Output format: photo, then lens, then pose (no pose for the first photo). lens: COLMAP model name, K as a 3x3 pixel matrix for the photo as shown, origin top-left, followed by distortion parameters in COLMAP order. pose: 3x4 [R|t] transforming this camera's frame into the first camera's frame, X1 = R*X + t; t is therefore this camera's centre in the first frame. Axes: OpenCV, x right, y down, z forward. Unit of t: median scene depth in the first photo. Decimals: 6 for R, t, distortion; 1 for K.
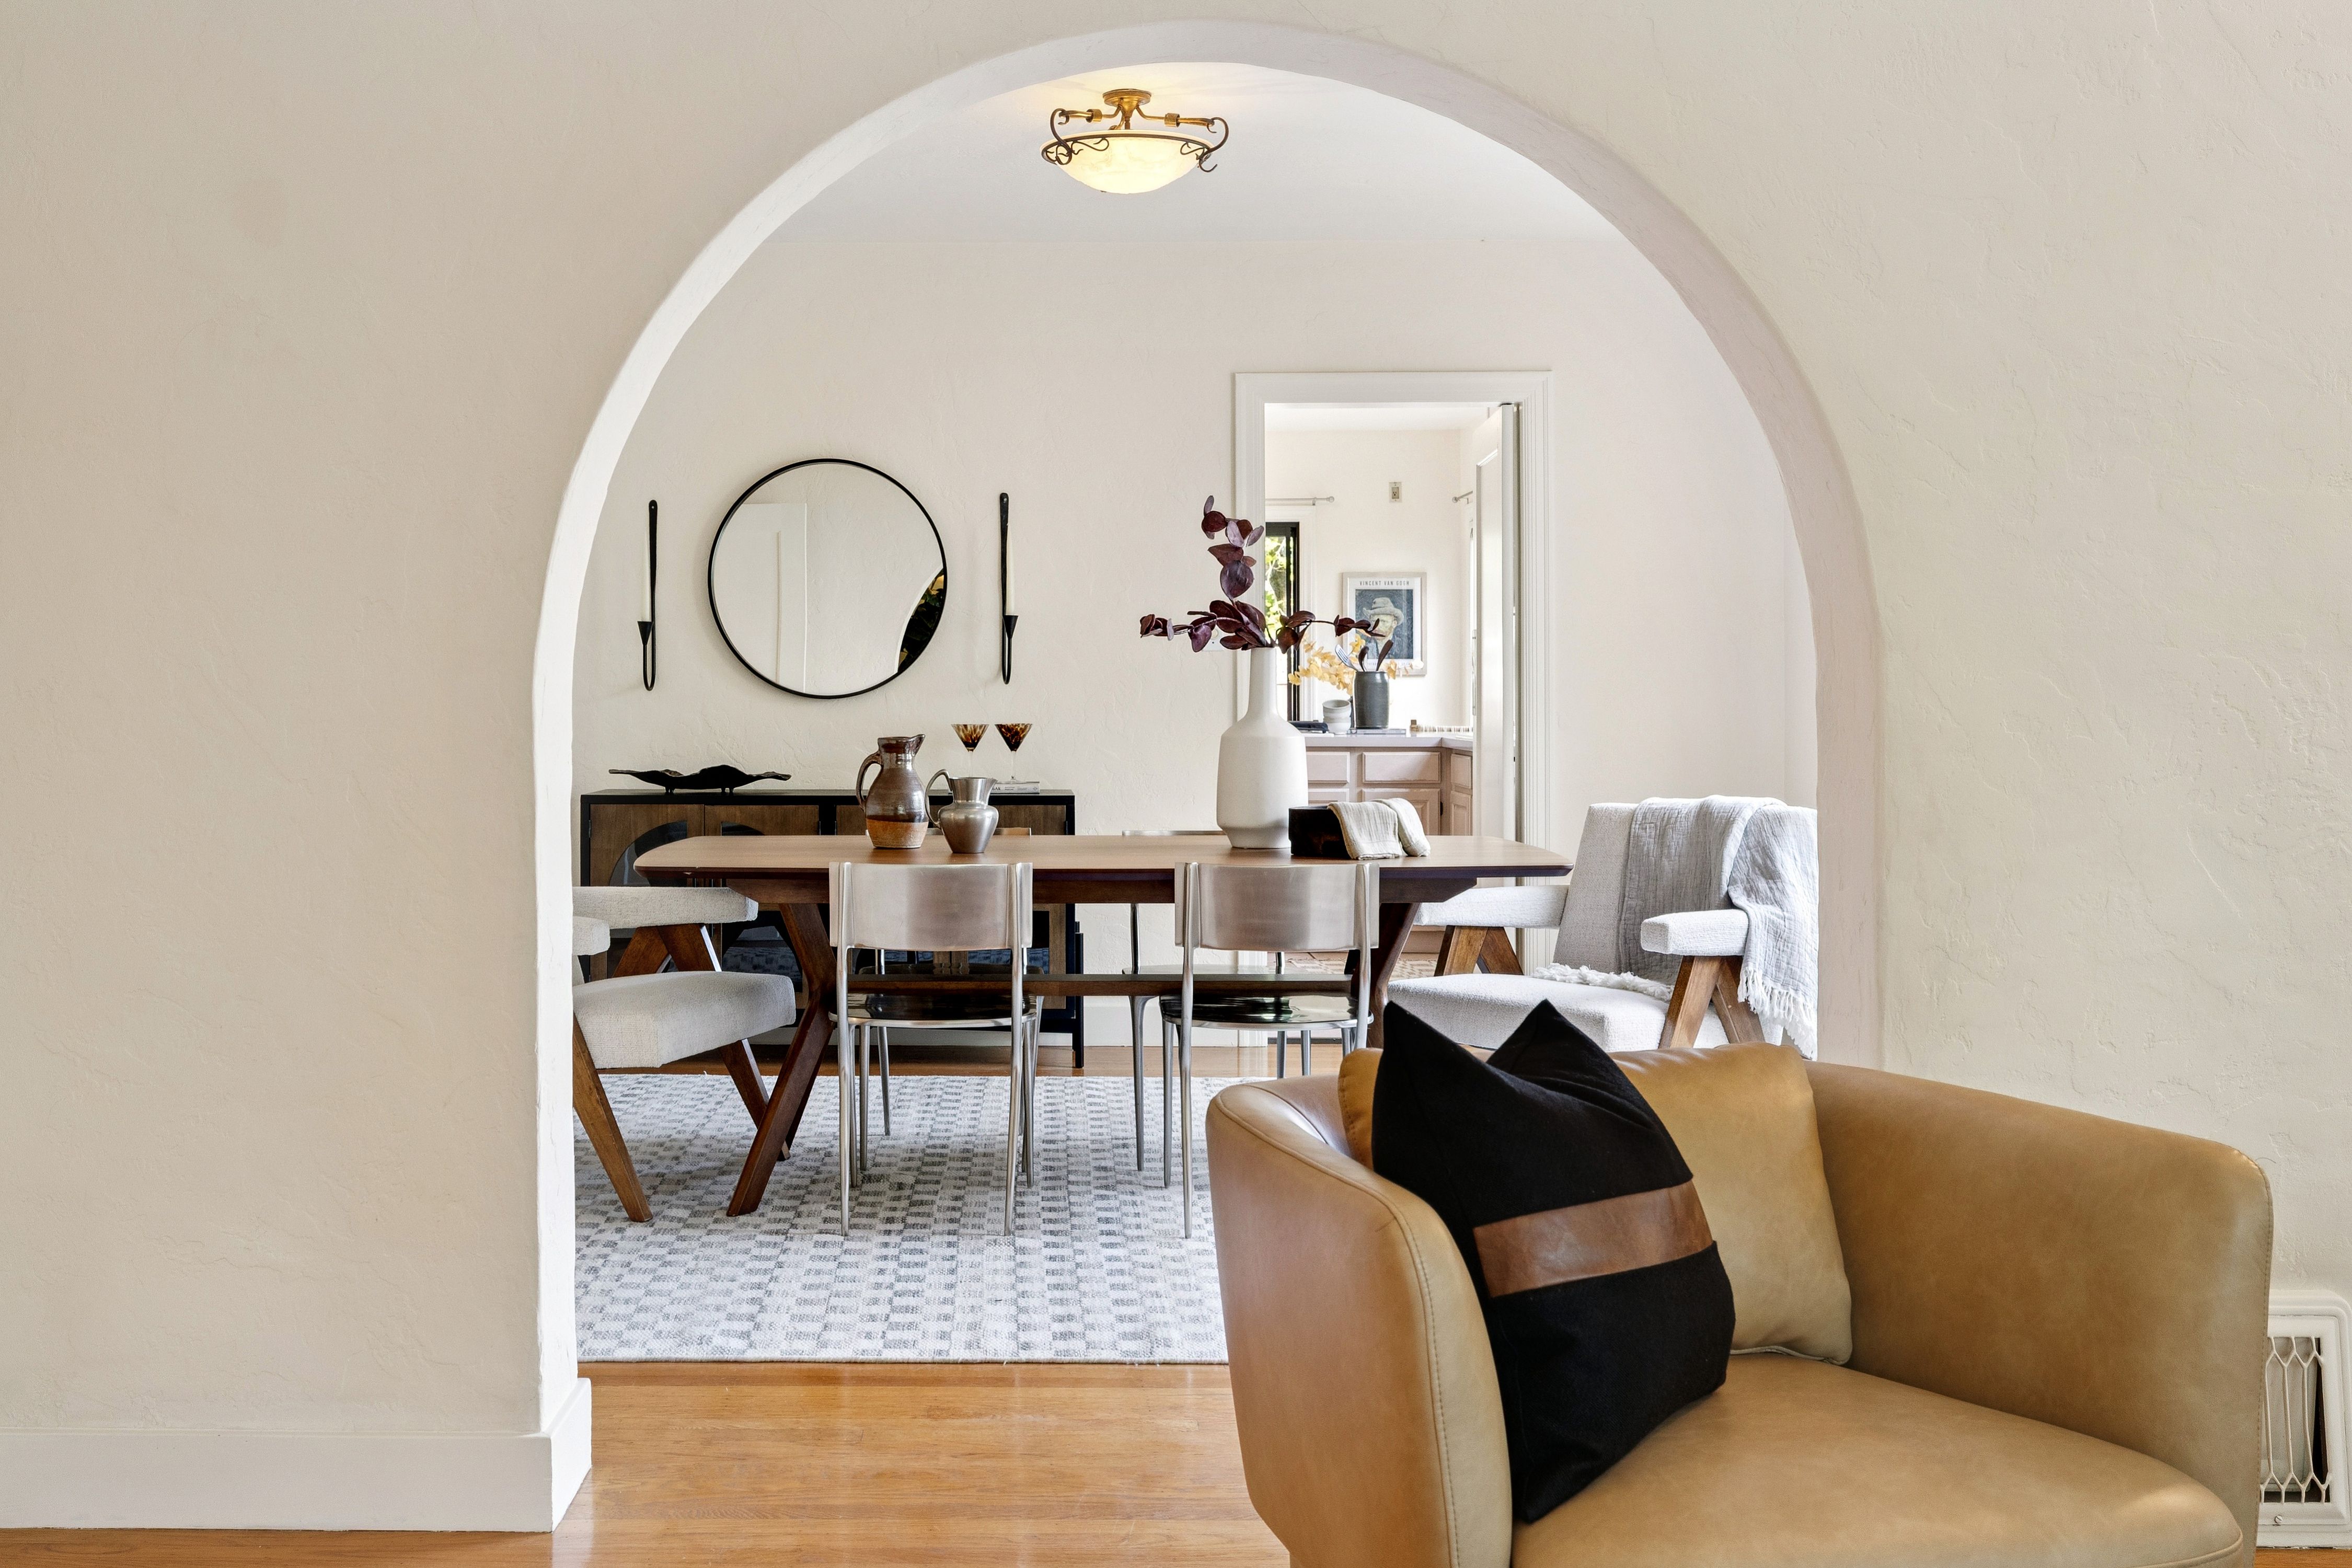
lens RADIAL K [[2224.8, 0, 1036.1], [0, 2224.8, 678.7], [0, 0, 1]] dist [0.008457, 0.000000]
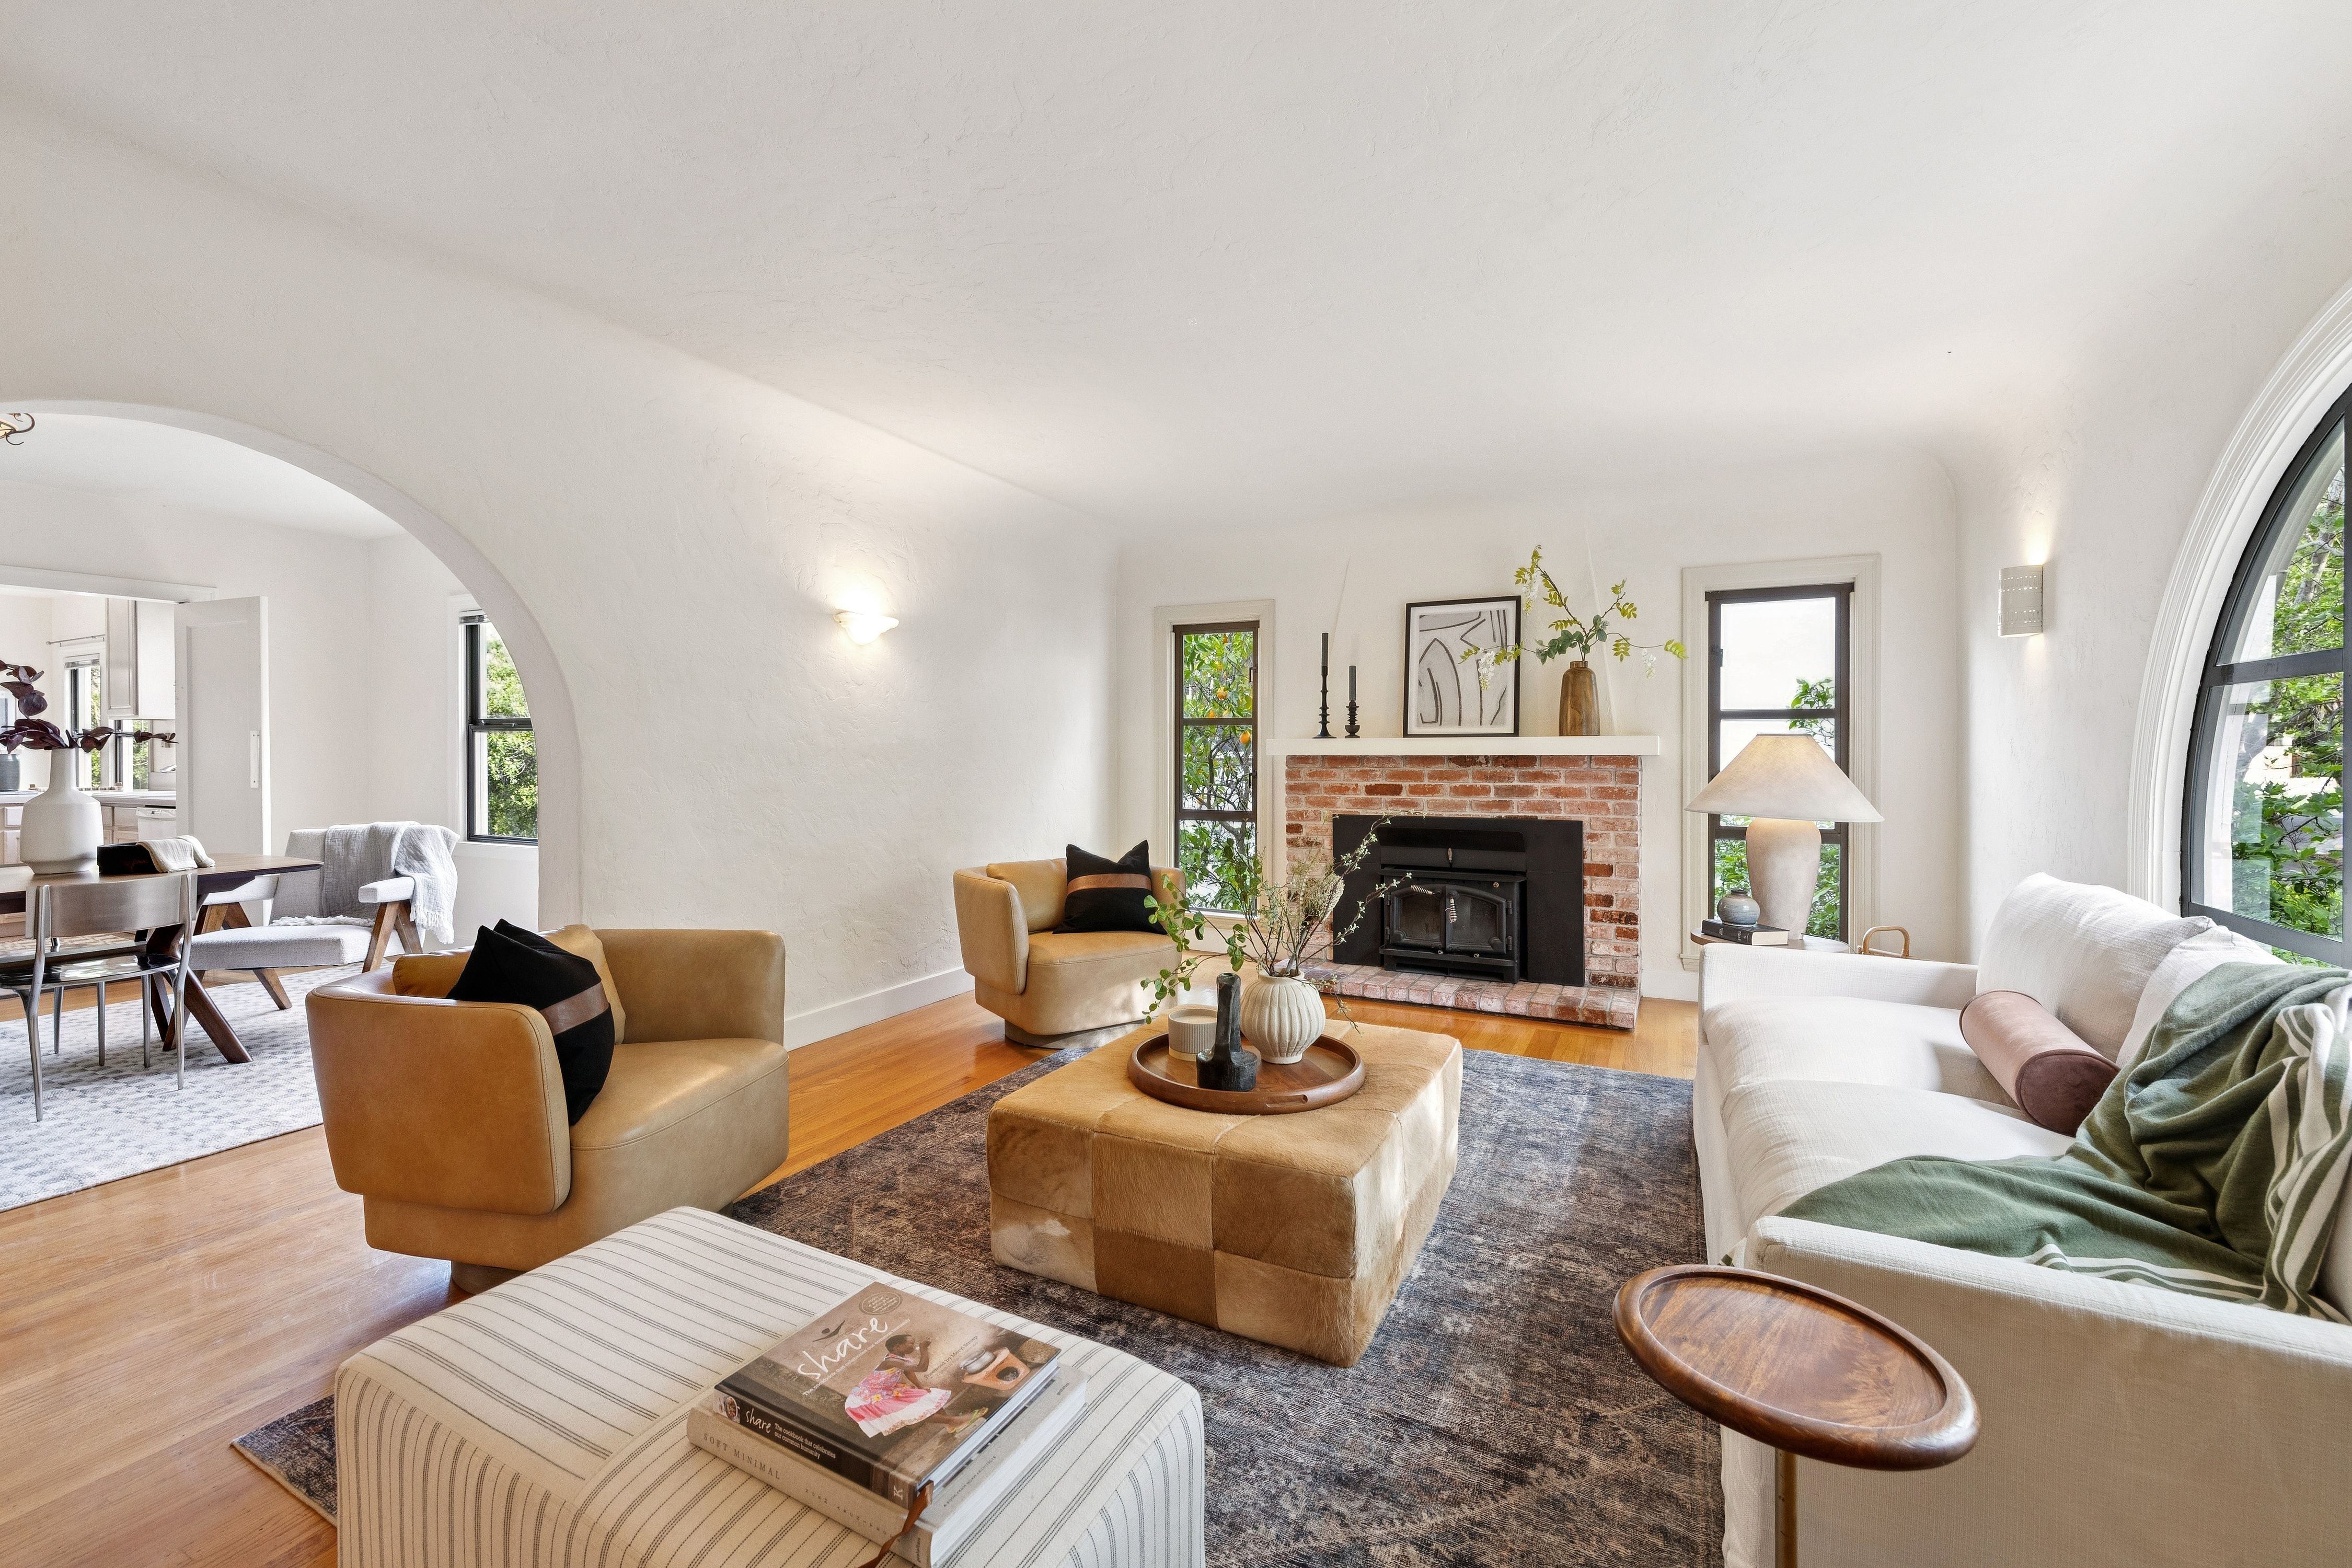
lens RADIAL K [[987.0, 0, 1152.8], [0, 987.0, 749.8], [0, 0, 1]] dist [-0.003093, 0.000921]
pose [[0.453931, 0.000725, 0.891037, -0.177805], [-0.002582, 0.999997, 0.000502, -0.015855], [-0.891033, -0.002529, 0.453931, -0.028576]]
